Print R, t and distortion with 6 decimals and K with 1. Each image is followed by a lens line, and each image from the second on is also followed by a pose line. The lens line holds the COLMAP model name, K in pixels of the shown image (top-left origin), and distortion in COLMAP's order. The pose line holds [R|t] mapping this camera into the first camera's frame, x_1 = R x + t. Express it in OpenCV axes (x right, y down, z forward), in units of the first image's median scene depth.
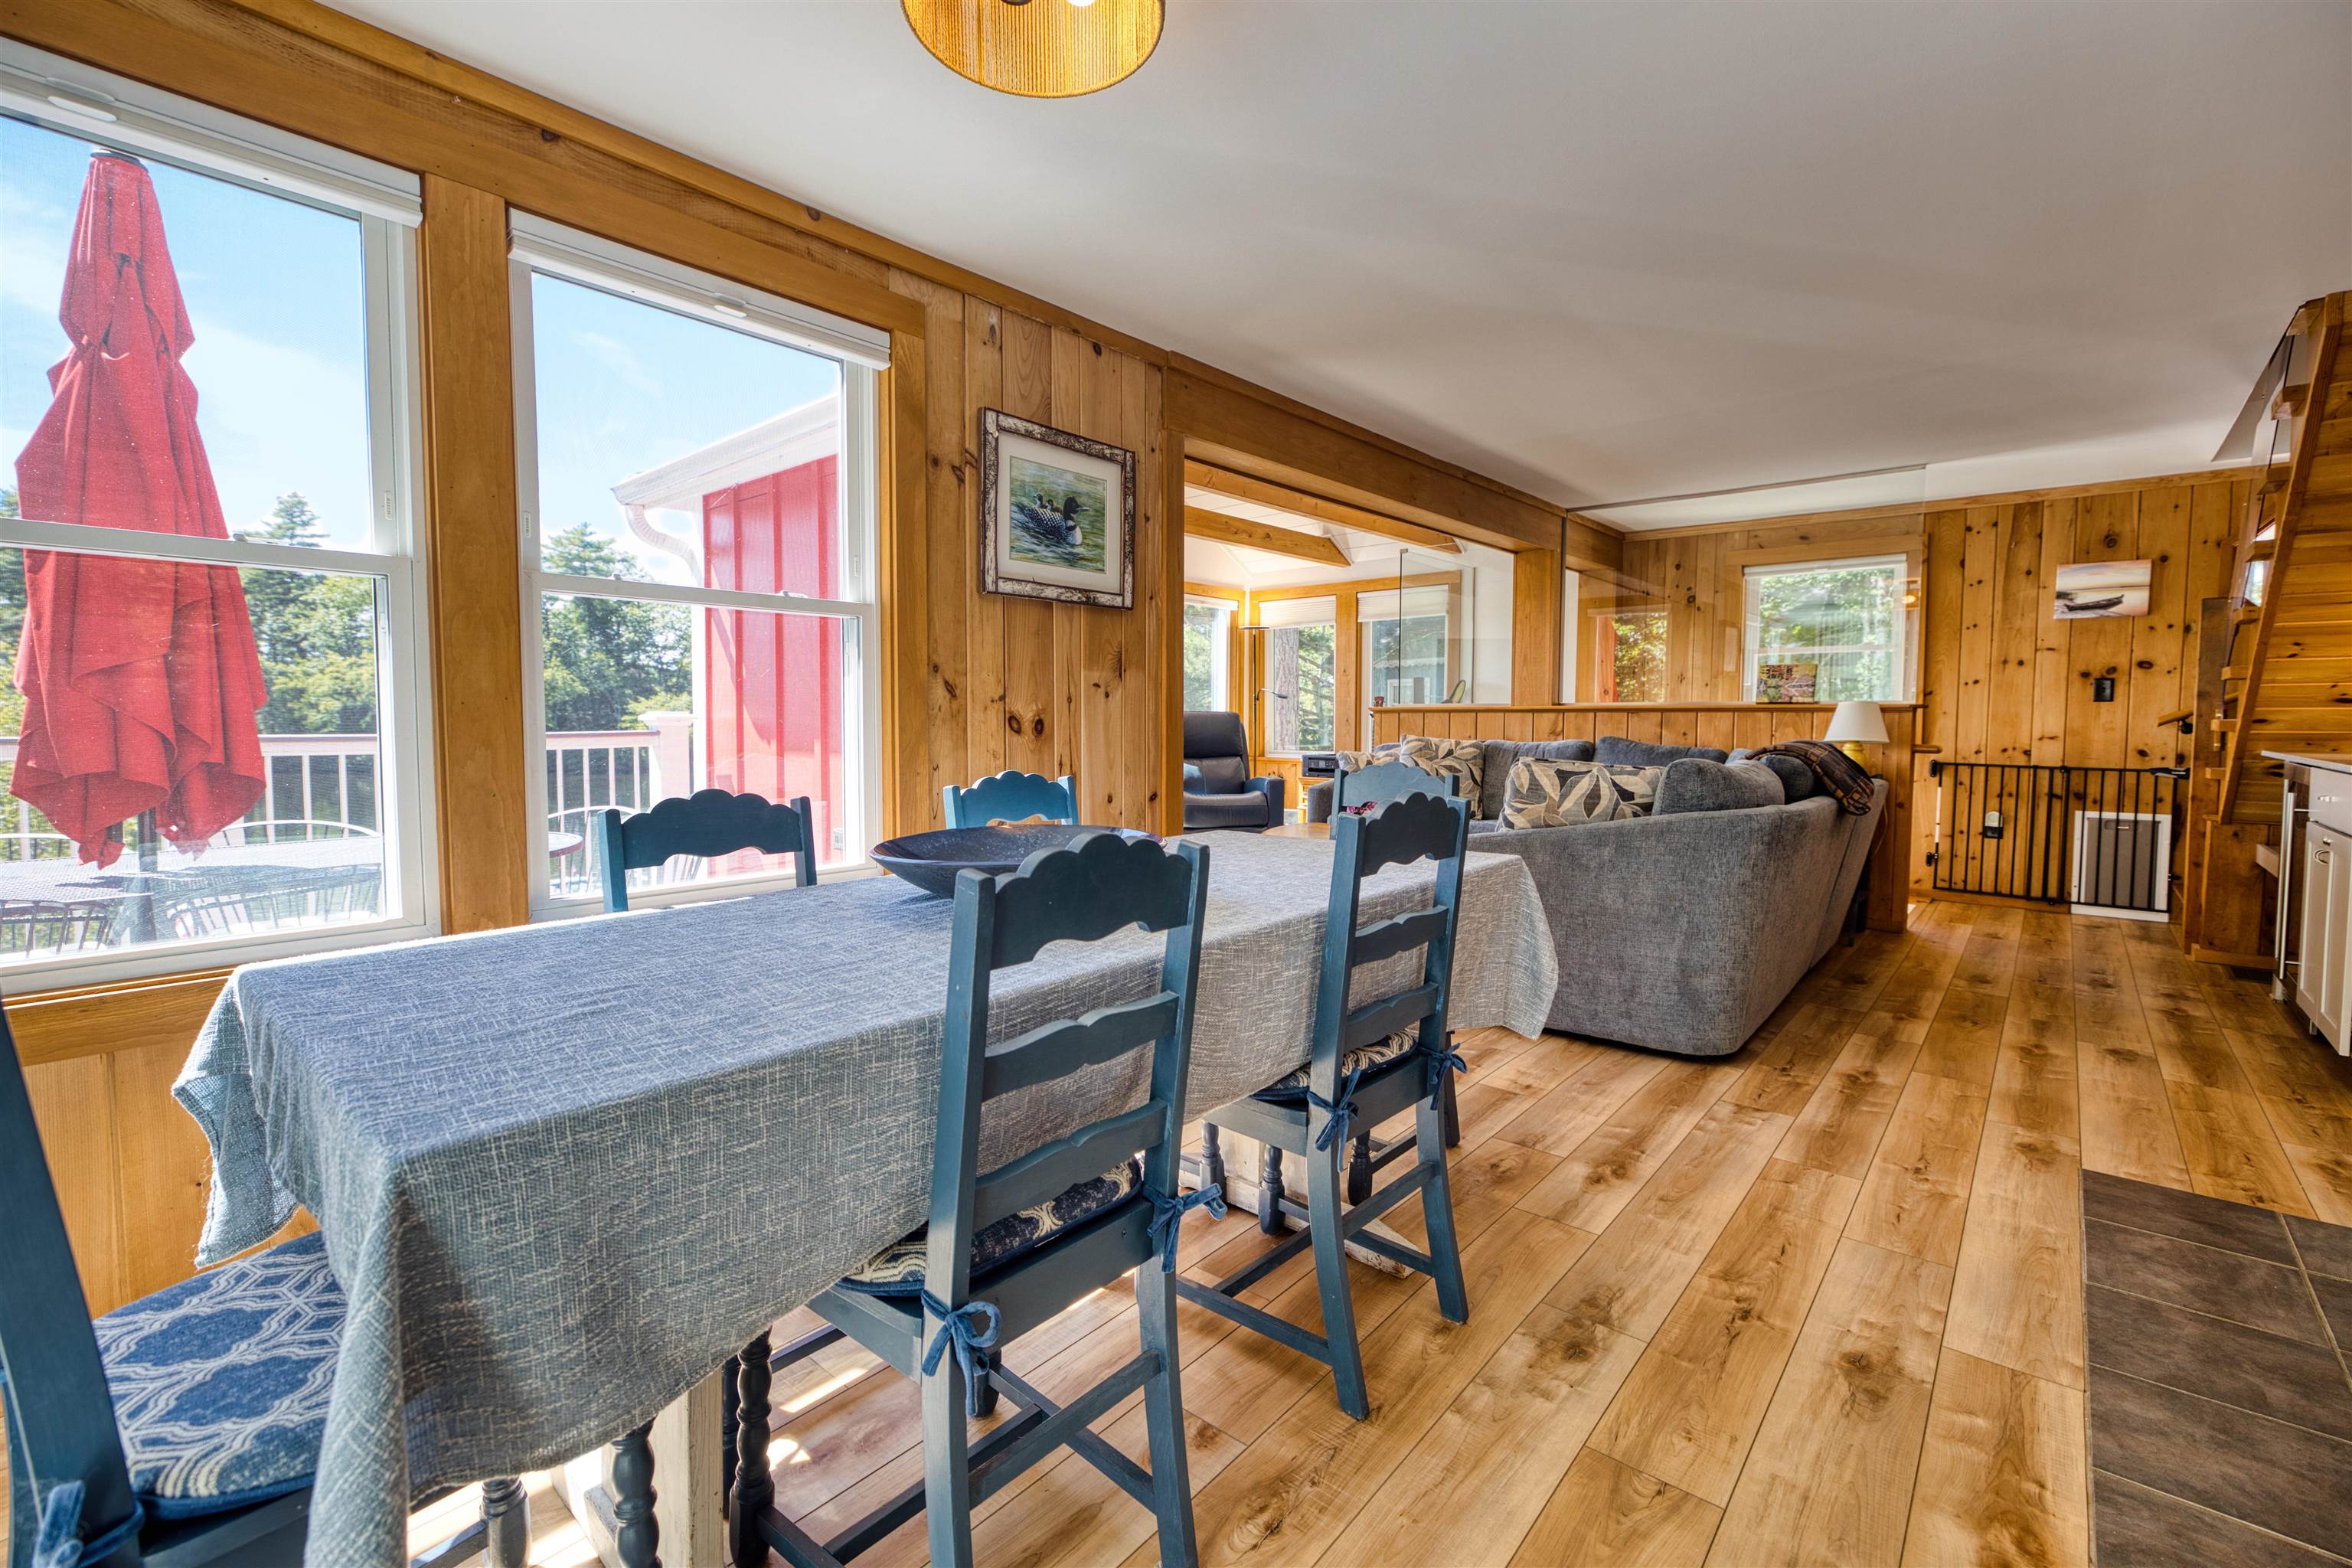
lens RADIAL K [[1017.2, 0, 1180.3], [0, 1017.2, 770.5], [0, 0, 1]] dist [0.001087, 0.001065]
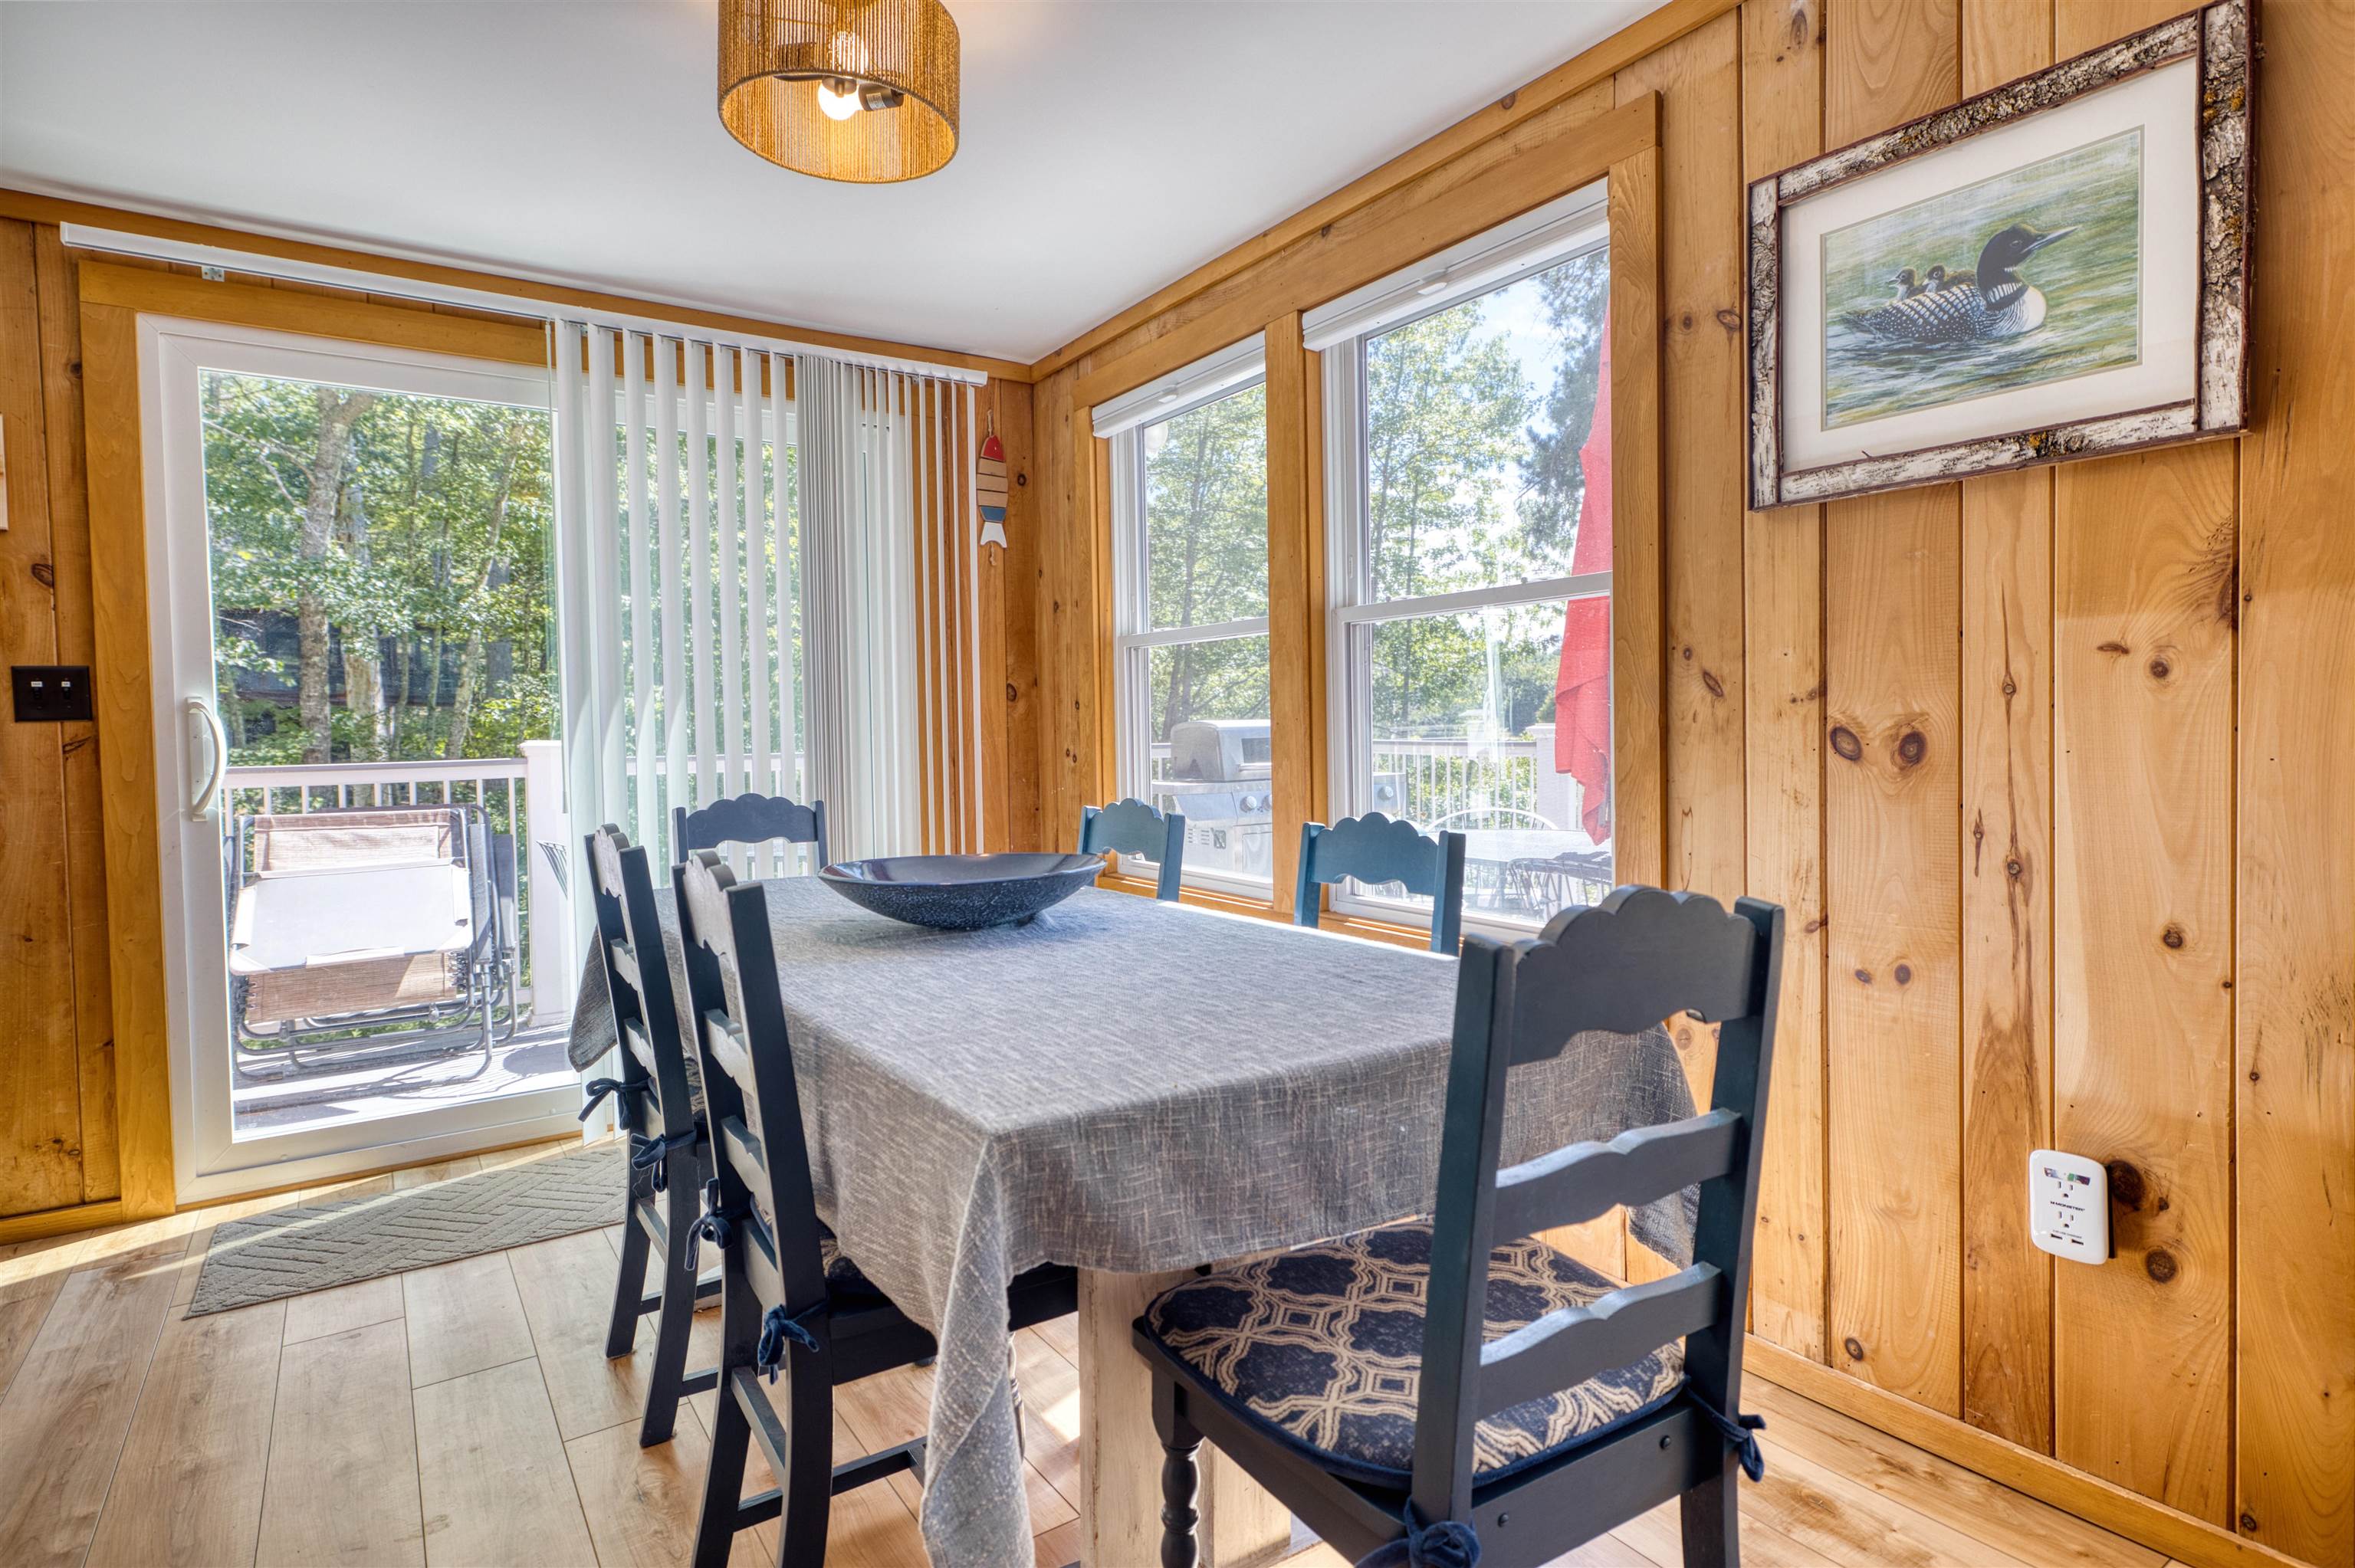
lens RADIAL K [[1209.0, 0, 1186.1], [0, 1209.0, 772.3], [0, 0, 1]] dist [0.001808, 0.001503]
pose [[-0.256397, 0.038028, -0.965823, 0.258556], [-0.035744, 0.998169, 0.048790, -0.024199], [0.965910, 0.047032, -0.254569, 0.413891]]
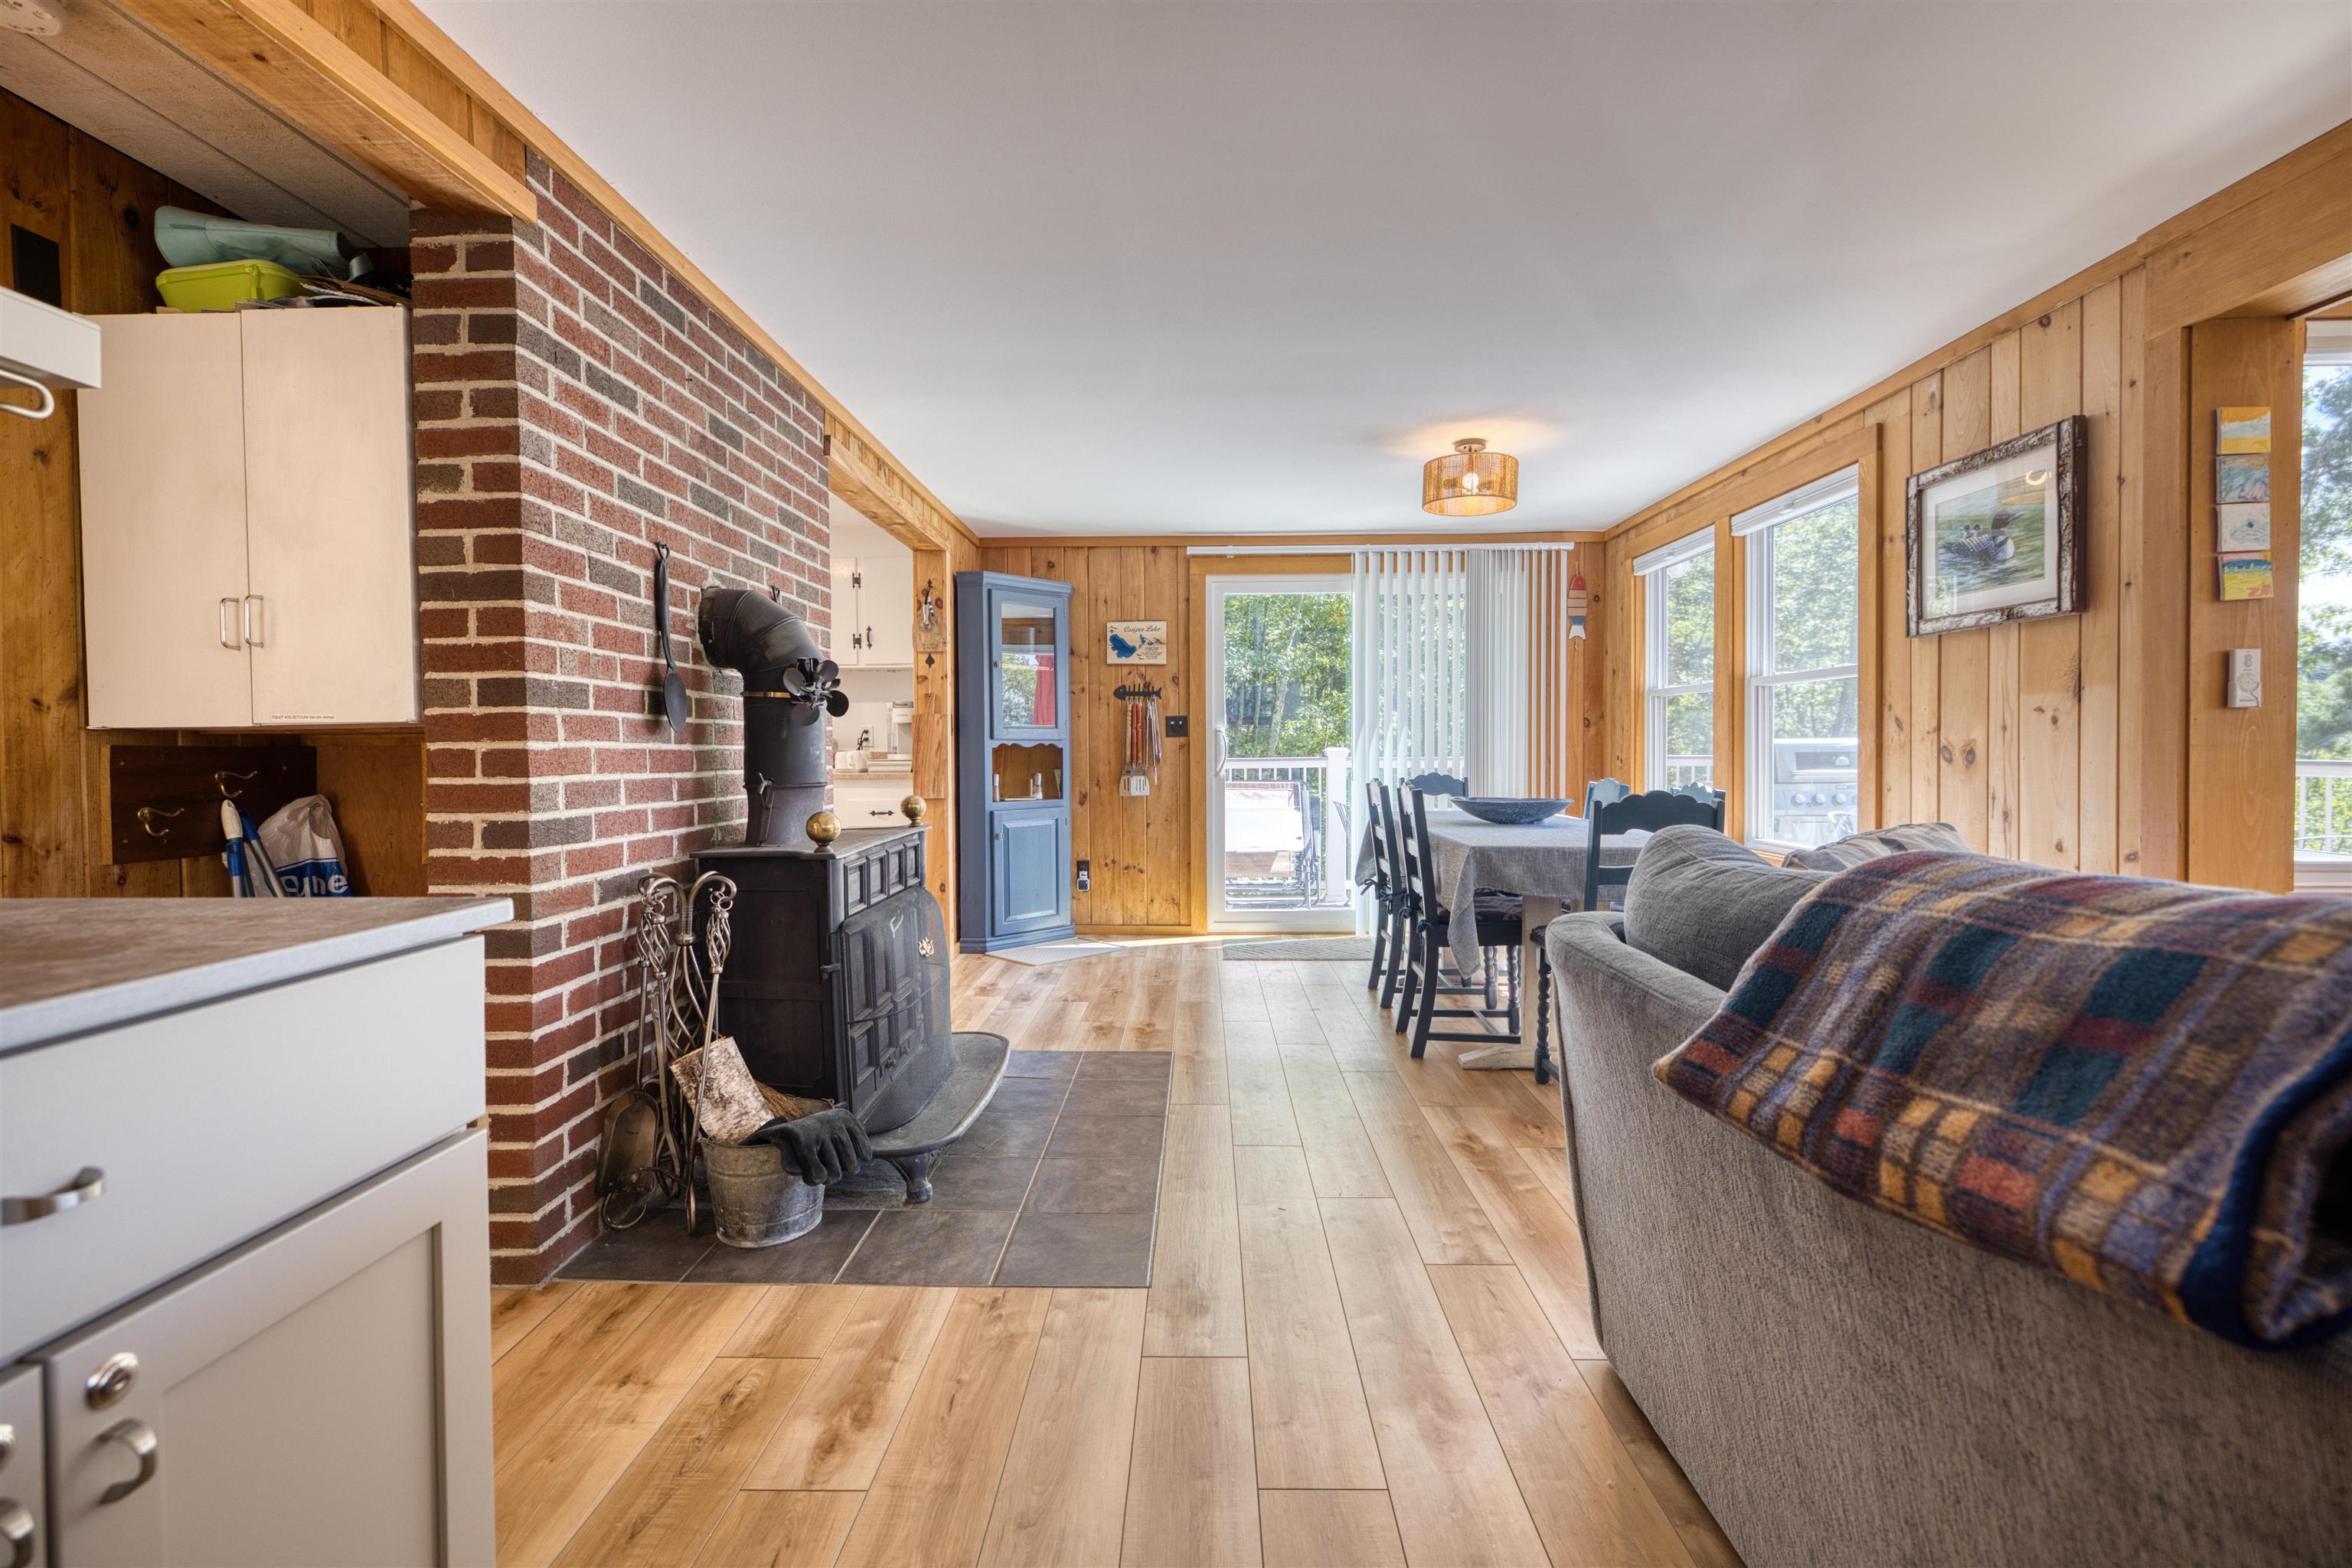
lens RADIAL K [[1017.2, 0, 1184.7], [0, 1017.2, 772.9], [0, 0, 1]] dist [0.001087, 0.001065]
pose [[-0.766874, 0.017965, -0.641546, 0.550228], [-0.030248, 0.997486, 0.064089, -0.034540], [0.641084, 0.068554, -0.764402, 0.645351]]
